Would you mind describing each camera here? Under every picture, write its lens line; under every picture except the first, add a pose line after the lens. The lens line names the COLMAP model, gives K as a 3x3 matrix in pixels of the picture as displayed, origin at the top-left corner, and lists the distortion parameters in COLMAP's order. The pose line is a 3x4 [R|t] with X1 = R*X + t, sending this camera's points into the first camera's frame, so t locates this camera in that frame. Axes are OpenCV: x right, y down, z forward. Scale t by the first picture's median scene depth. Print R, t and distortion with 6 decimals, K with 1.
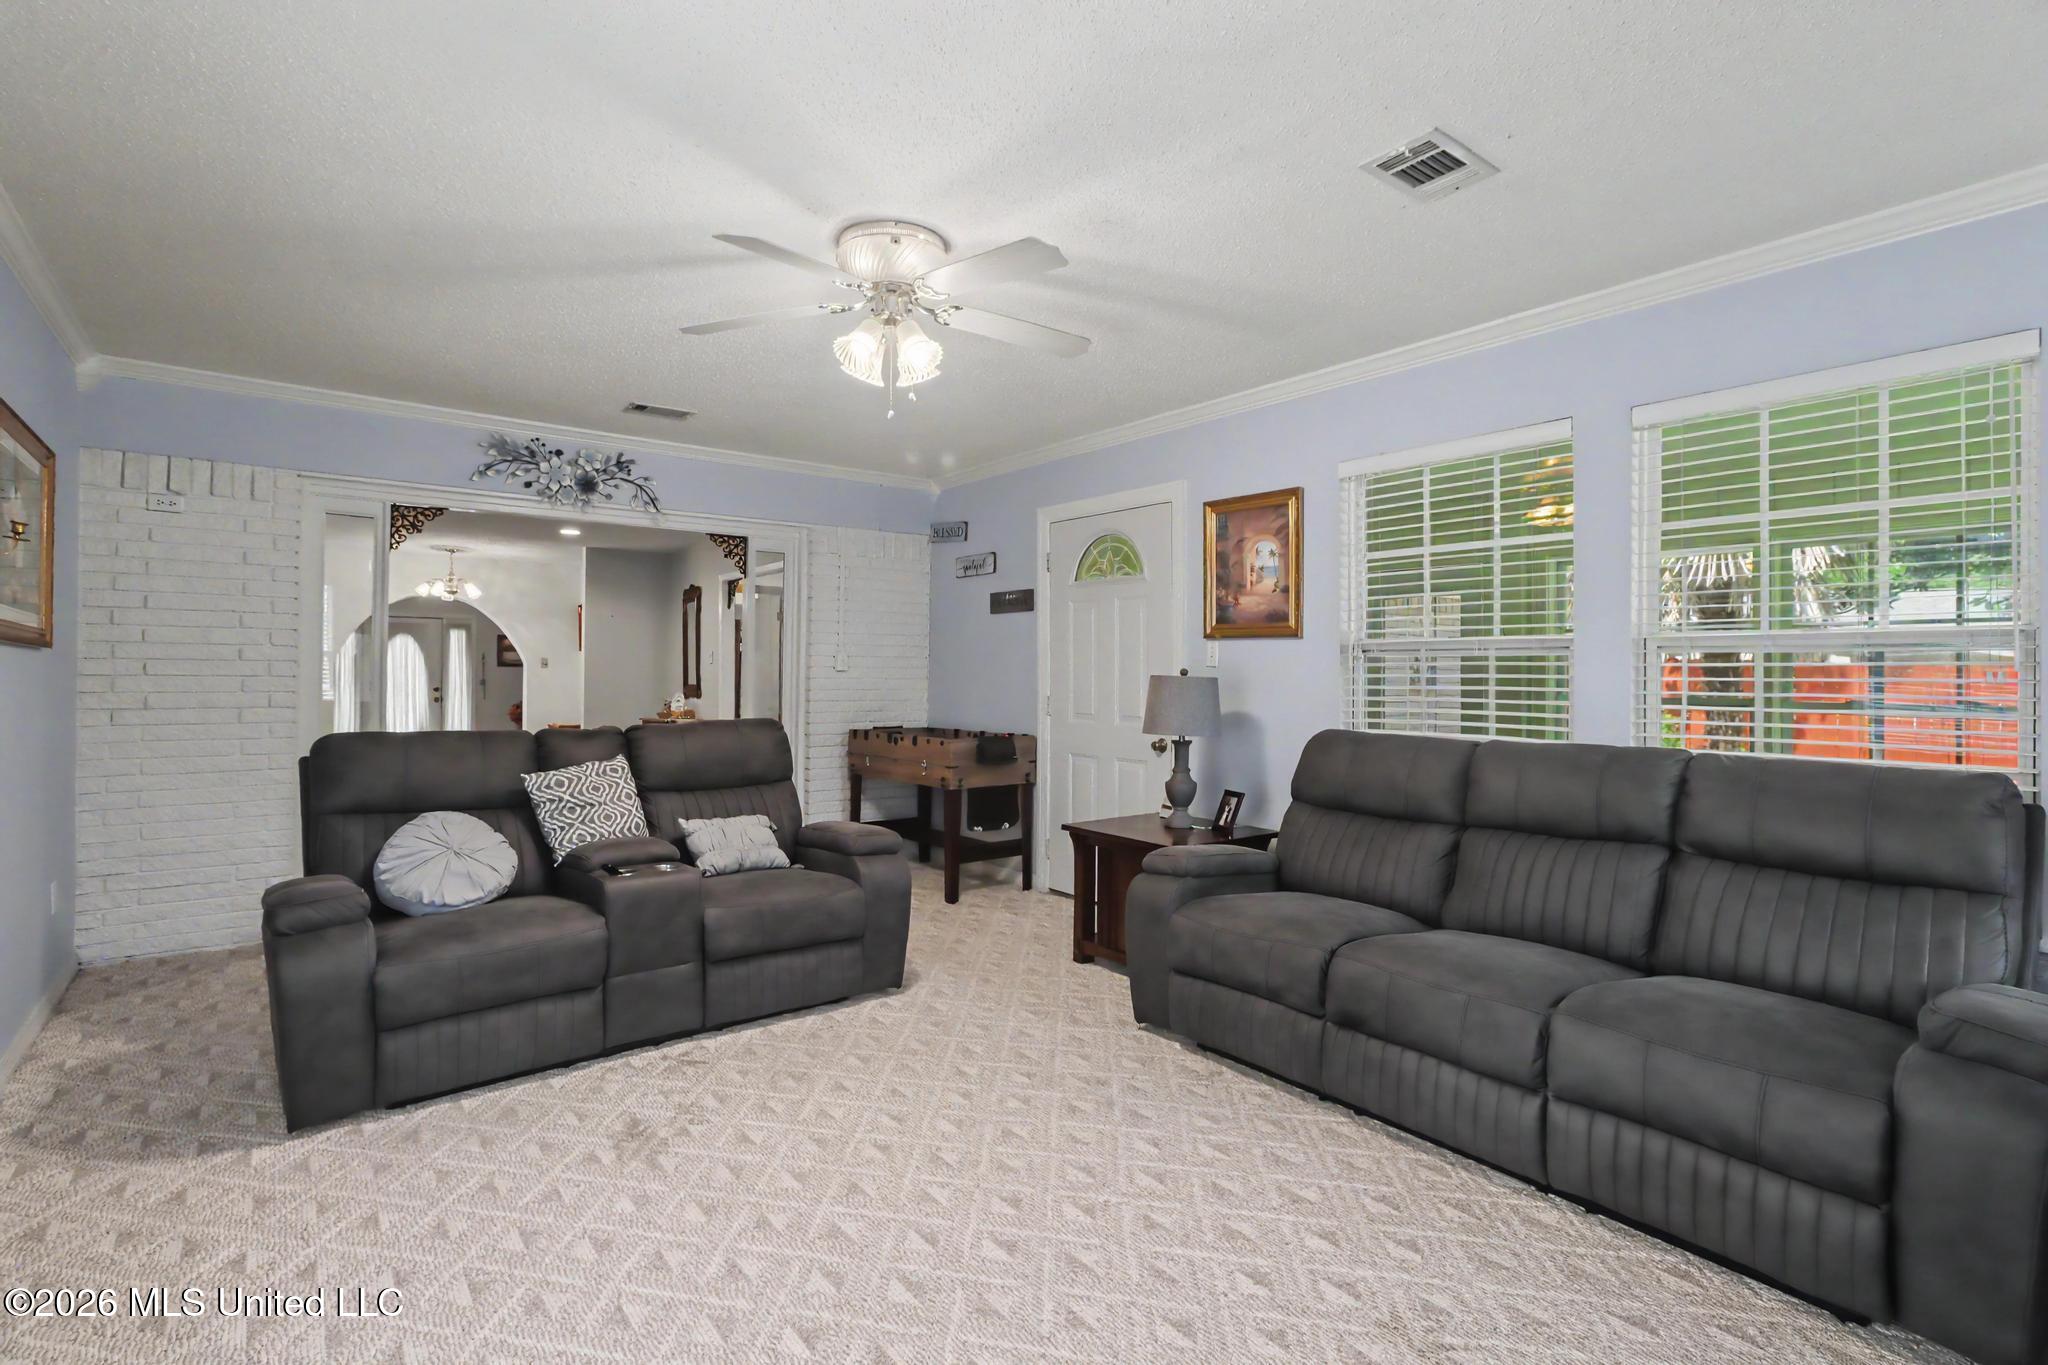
lens RADIAL K [[972.2, 0, 1020.9], [0, 972.2, 680.5], [0, 0, 1]] dist [-0.003043, 0.004448]
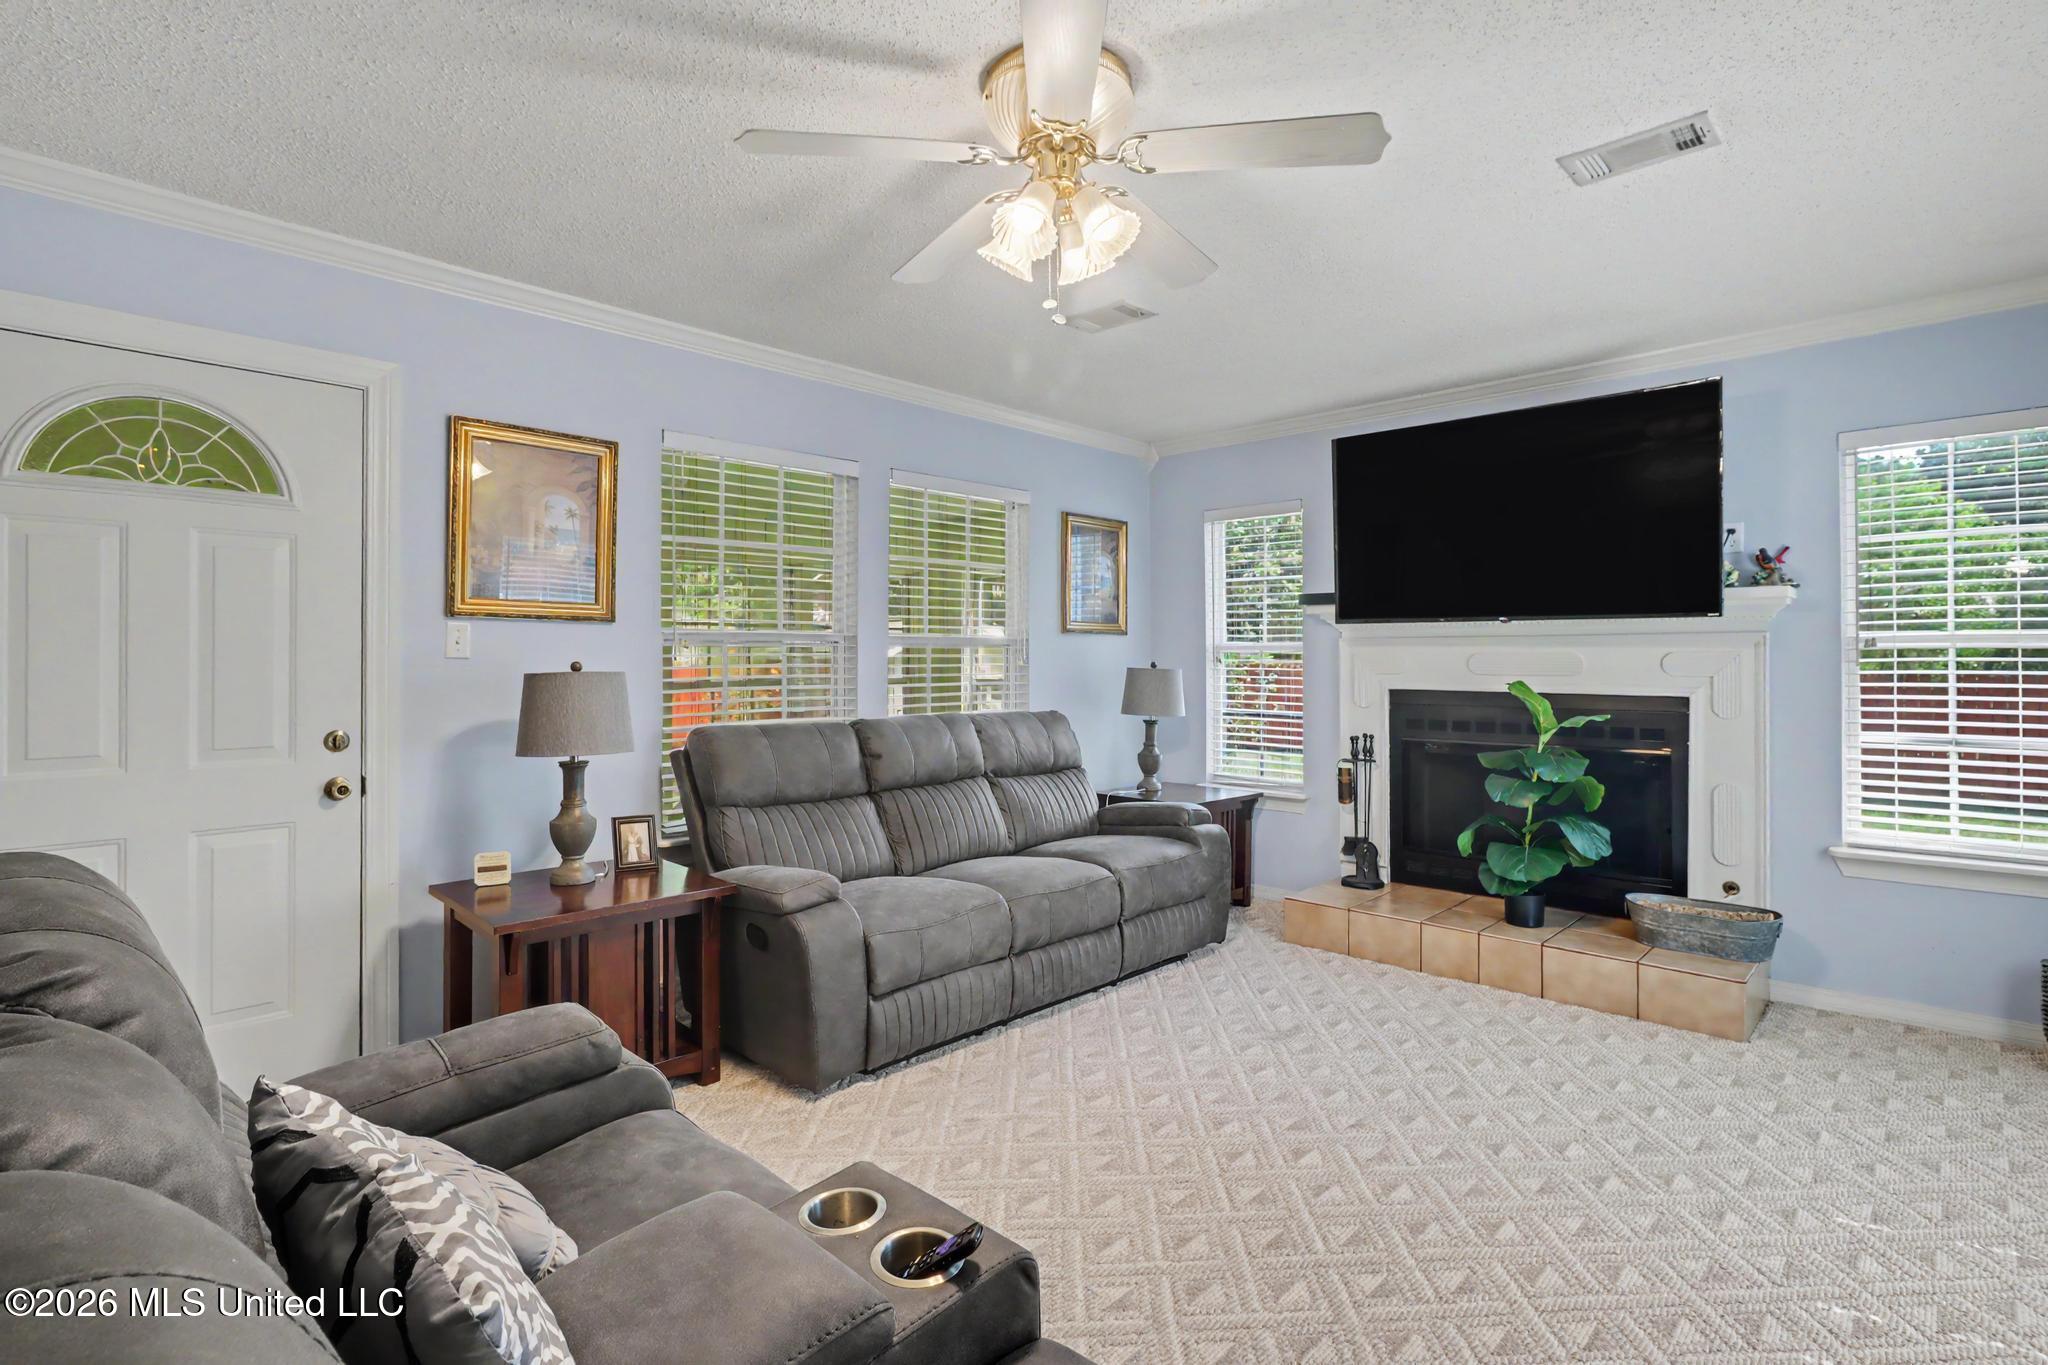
lens RADIAL K [[972.2, 0, 1023.4], [0, 972.2, 665.2], [0, 0, 1]] dist [-0.003043, 0.004448]
pose [[-0.137803, -0.010466, 0.990404, -0.861103], [0.012291, 0.999849, 0.012276, -0.021063], [-0.990383, 0.013865, -0.137653, 1.134899]]
